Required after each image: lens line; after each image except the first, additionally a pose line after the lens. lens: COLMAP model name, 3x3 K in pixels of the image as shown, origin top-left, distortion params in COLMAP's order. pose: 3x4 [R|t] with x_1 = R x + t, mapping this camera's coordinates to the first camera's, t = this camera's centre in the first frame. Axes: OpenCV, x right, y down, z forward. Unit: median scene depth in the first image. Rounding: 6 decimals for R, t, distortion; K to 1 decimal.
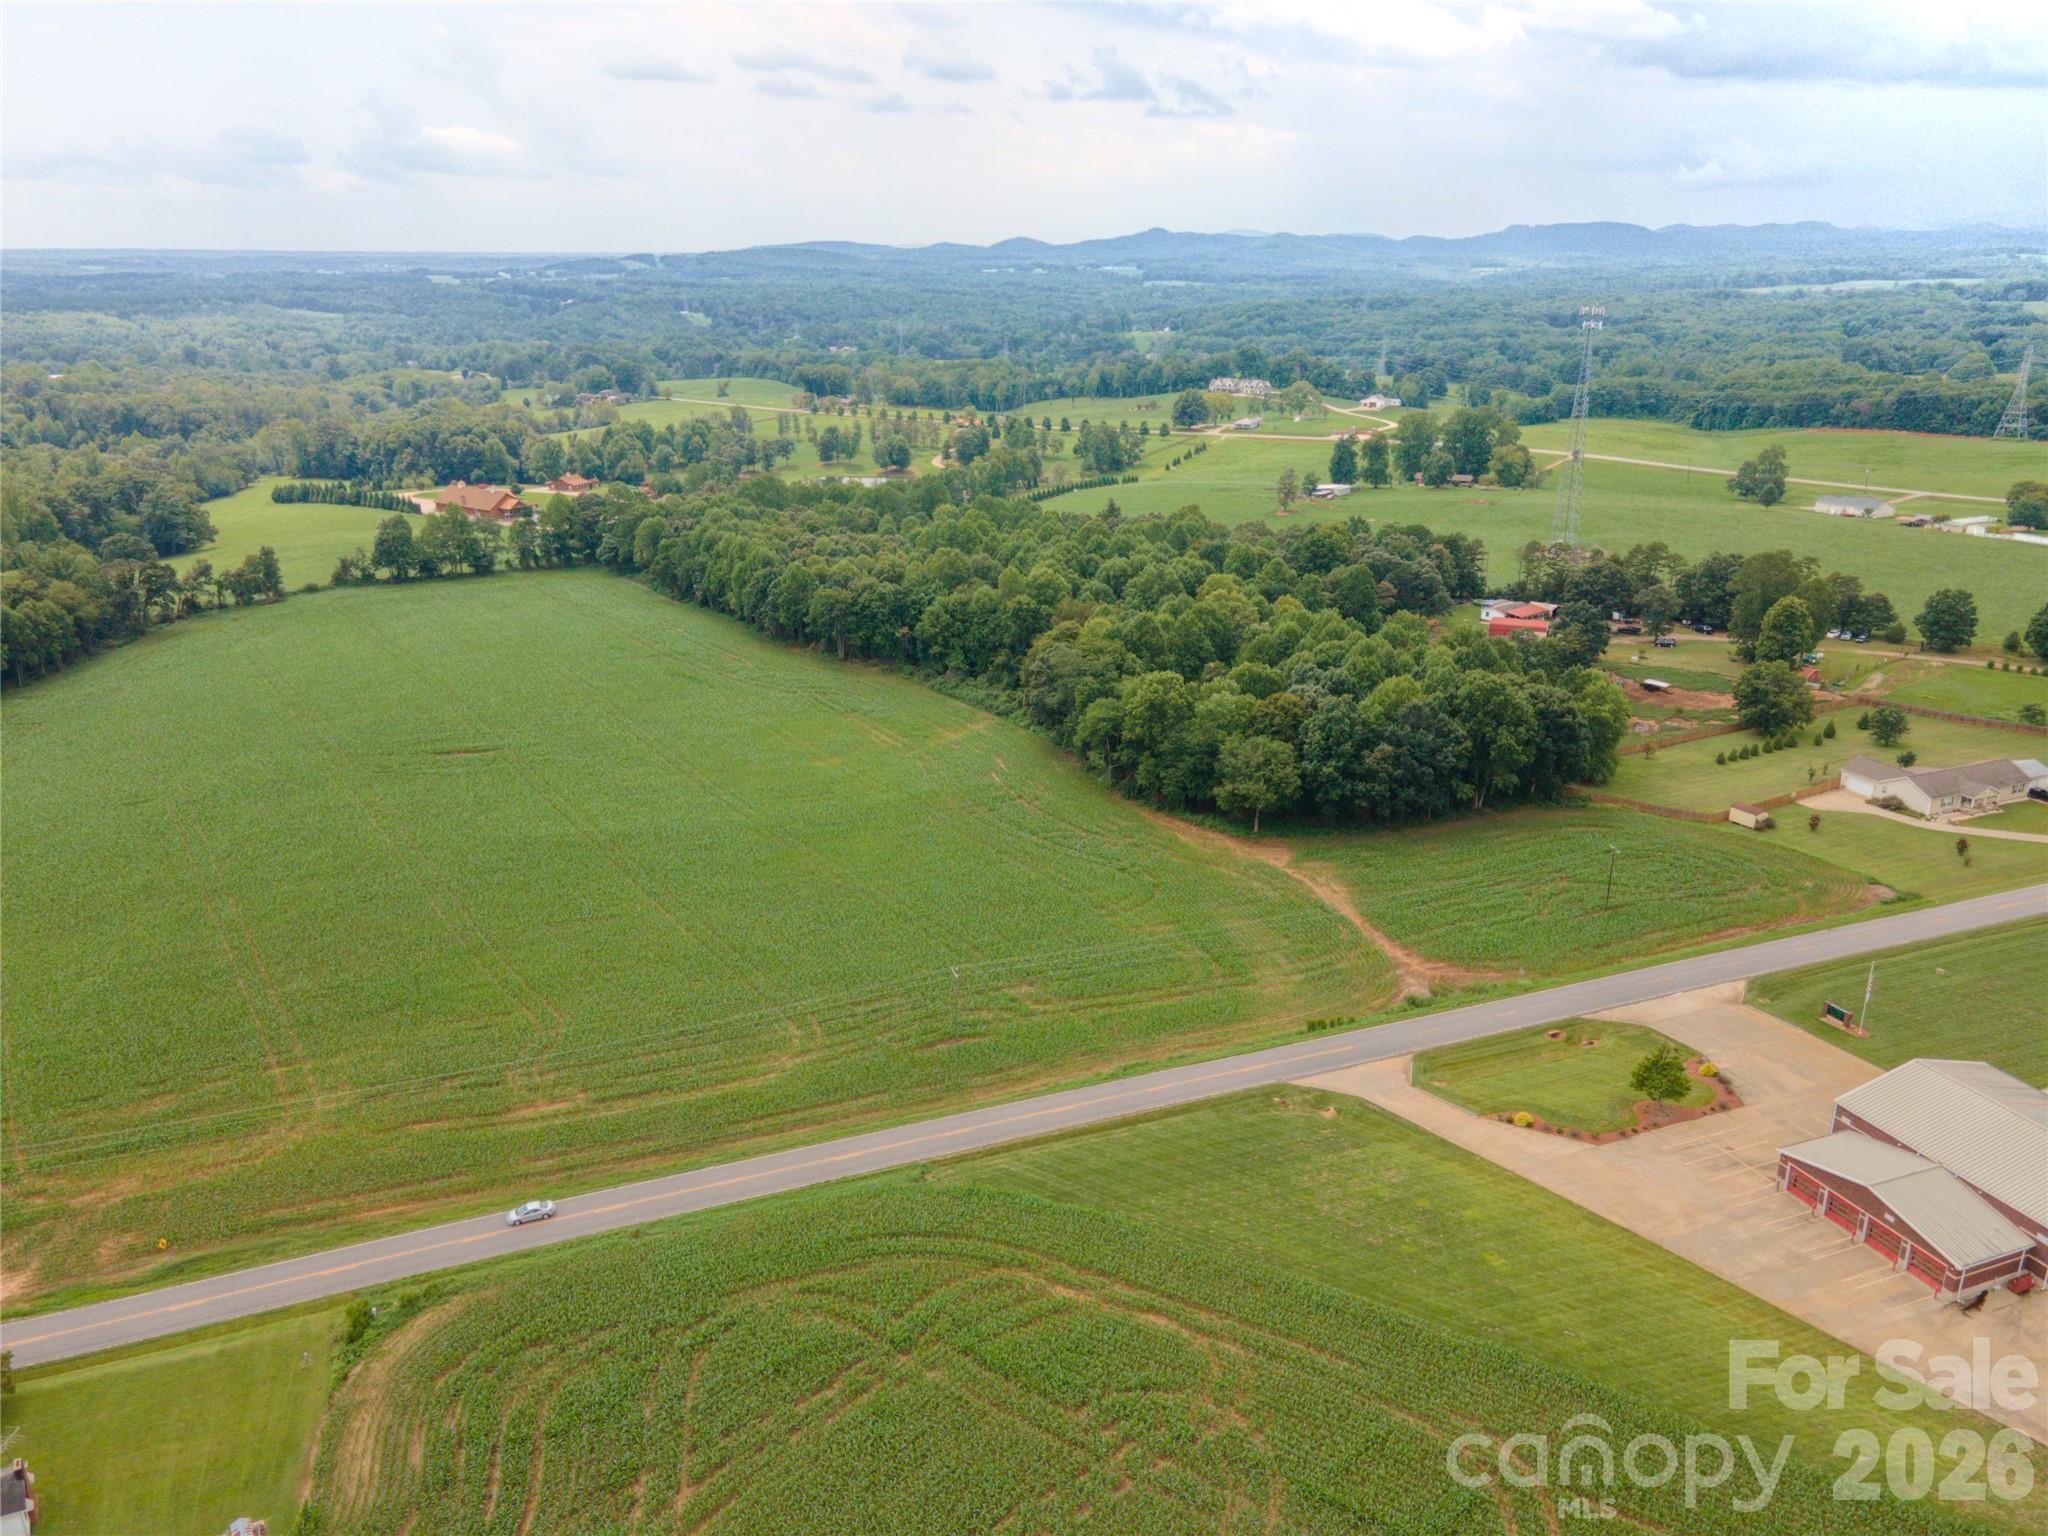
lens RADIAL K [[1494.9, 0, 1024.0], [0, 1494.9, 768.0], [0, 0, 1]] dist [0.025077, 0.037010]
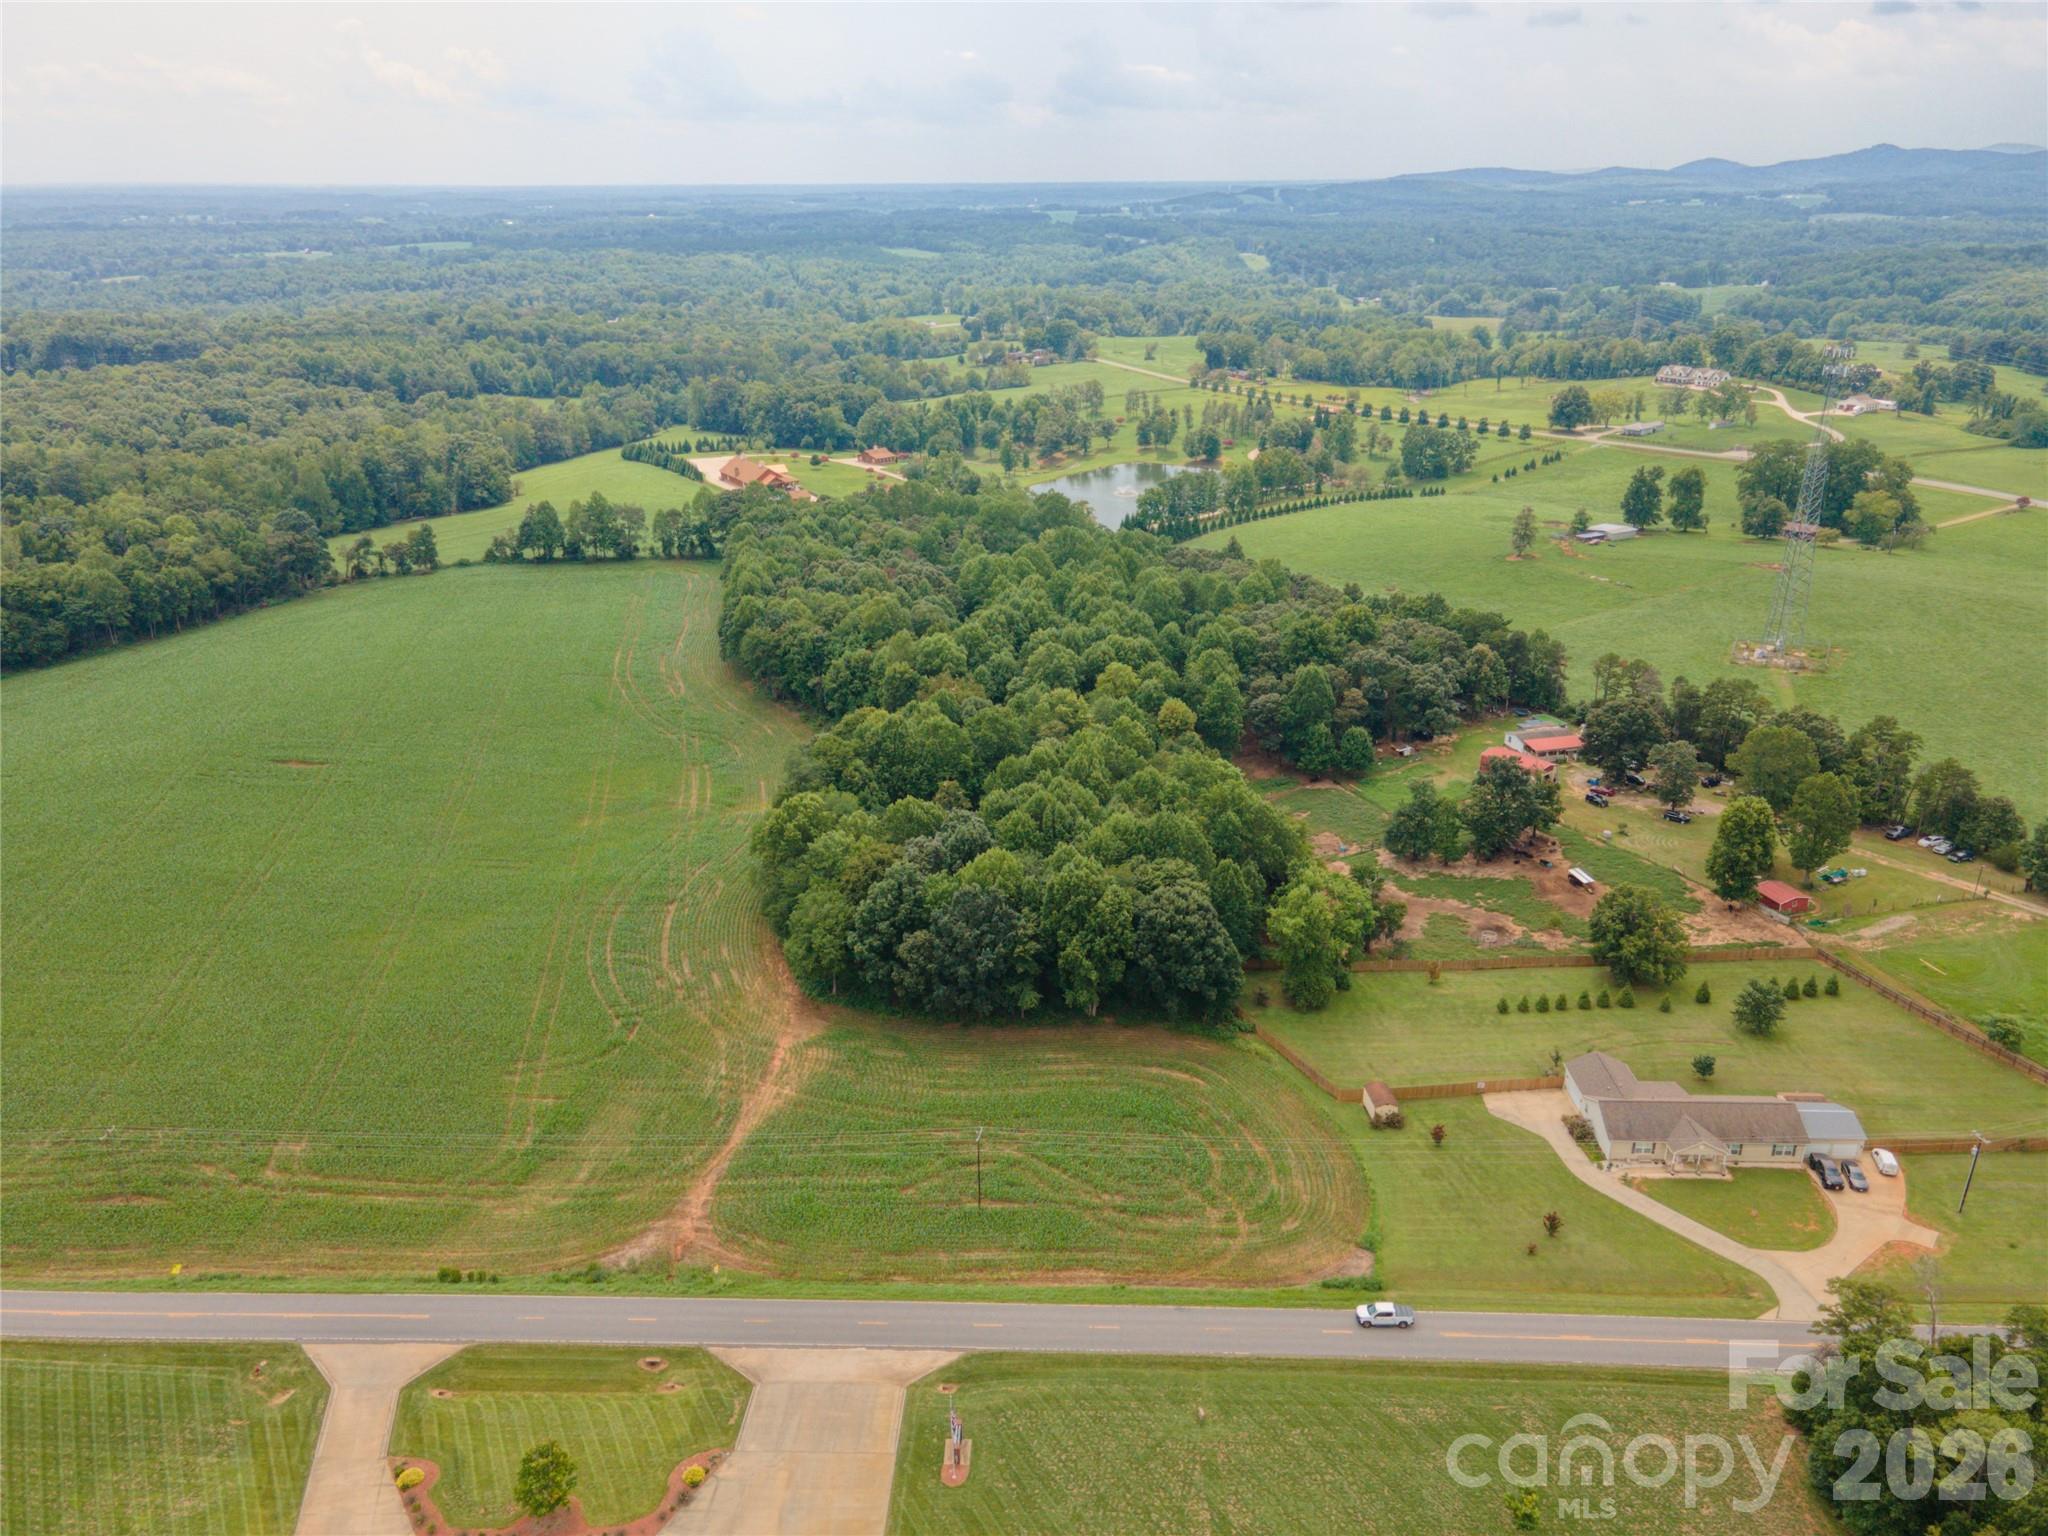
lens RADIAL K [[1494.9, 0, 1024.0], [0, 1494.9, 768.0], [0, 0, 1]] dist [0.025077, 0.037010]
pose [[0.915794, 0.146305, -0.374053, 0.418426], [-0.129971, 0.989136, 0.068678, -0.121697], [0.380037, -0.014279, 0.924861, 0.159862]]
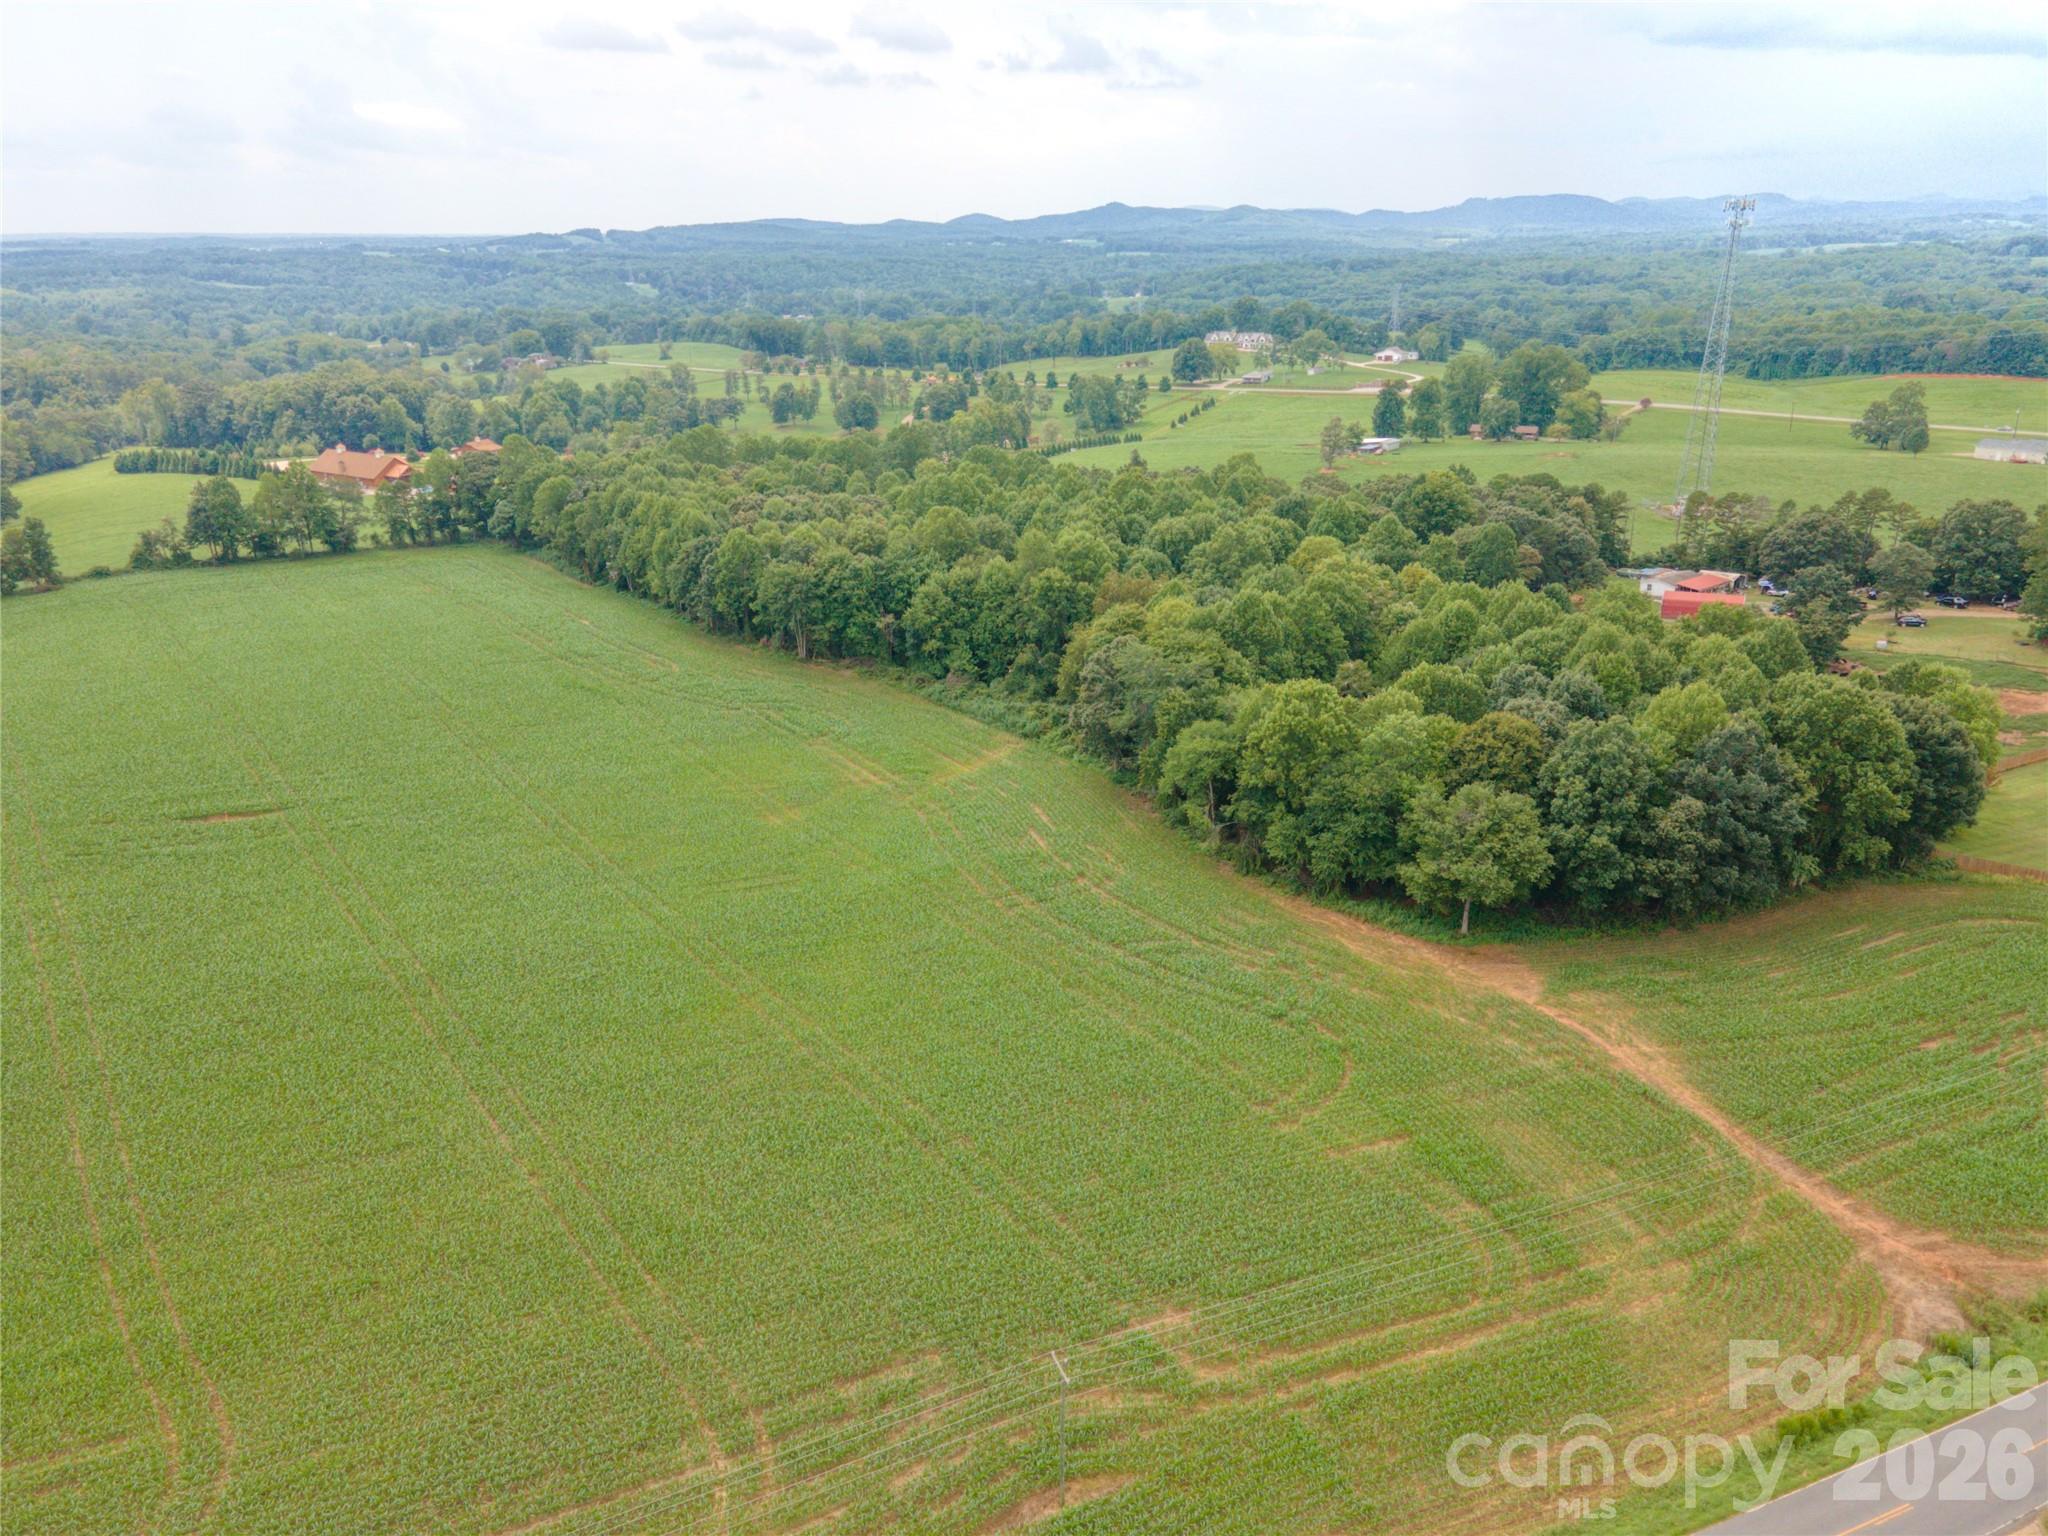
lens RADIAL K [[1494.9, 0, 1024.0], [0, 1494.9, 768.0], [0, 0, 1]] dist [0.025077, 0.037010]
pose [[0.999569, -0.015928, 0.024666, -0.033435], [0.015634, 0.999805, 0.012071, -0.027555], [-0.024853, -0.011680, 0.999623, 0.270359]]
